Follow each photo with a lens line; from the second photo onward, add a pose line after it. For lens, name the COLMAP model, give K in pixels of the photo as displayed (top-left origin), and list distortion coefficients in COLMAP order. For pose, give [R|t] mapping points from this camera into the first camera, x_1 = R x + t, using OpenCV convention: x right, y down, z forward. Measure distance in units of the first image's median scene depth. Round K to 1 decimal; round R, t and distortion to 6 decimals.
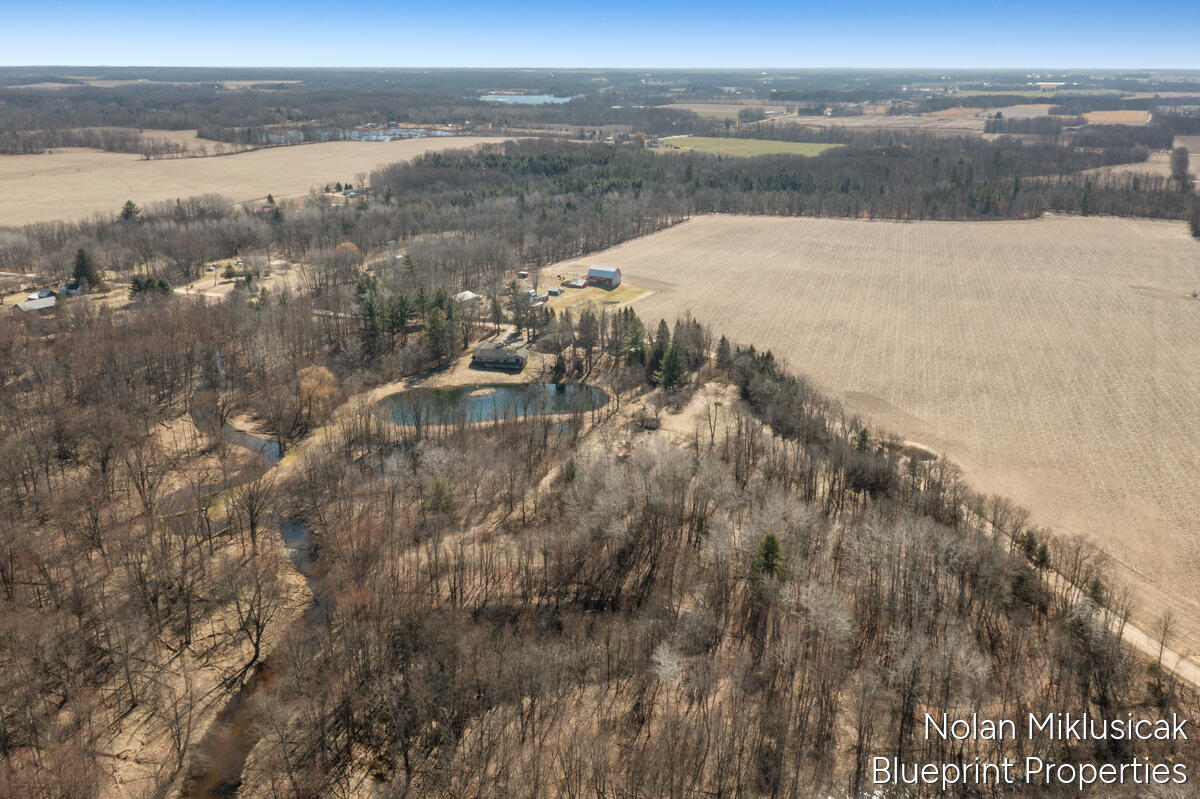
lens RADIAL K [[972.9, 0, 594.9], [0, 972.9, 356.3], [0, 0, 1]] dist [-0.018337, 0.005748]
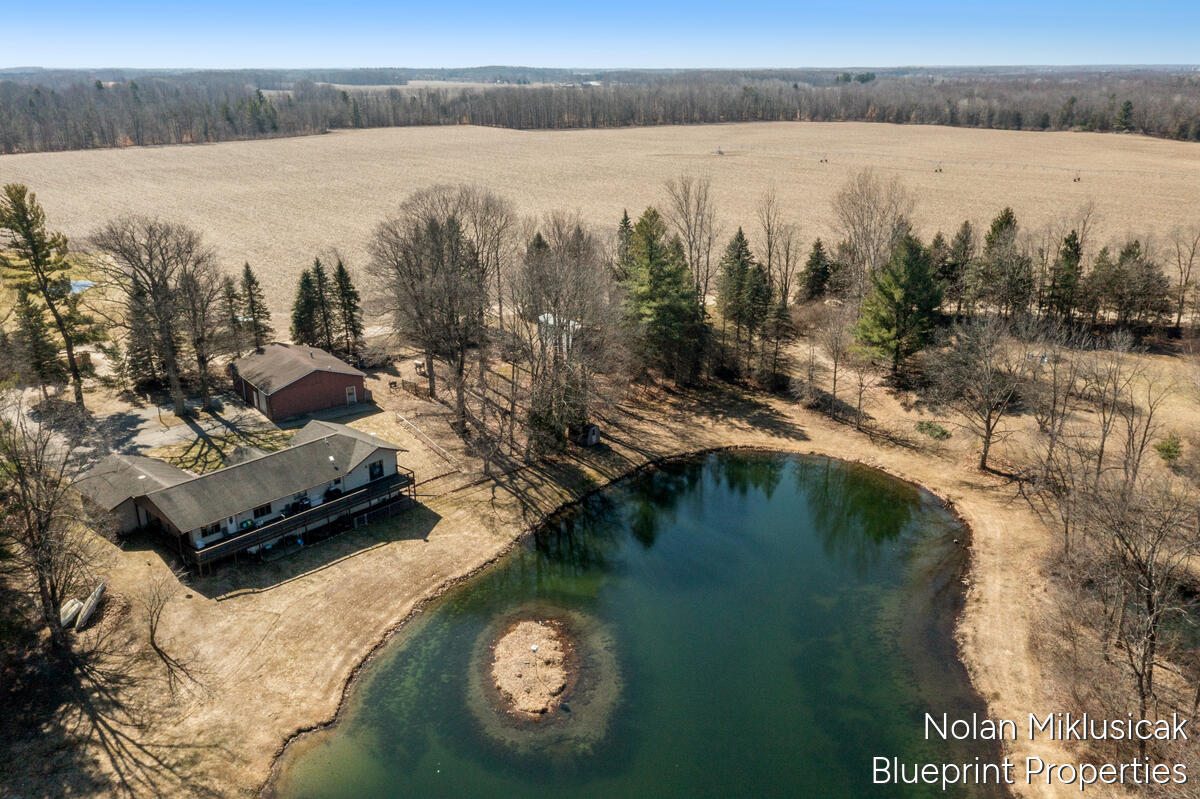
lens RADIAL K [[961.7, 0, 601.0], [0, 961.7, 368.7], [0, 0, 1]] dist [-0.001691, 0.005077]
pose [[0.508306, -0.253077, 0.823151, -0.159071], [0.243244, 0.959115, 0.144673, -0.026486], [-0.826110, 0.126689, 0.549083, 0.568233]]
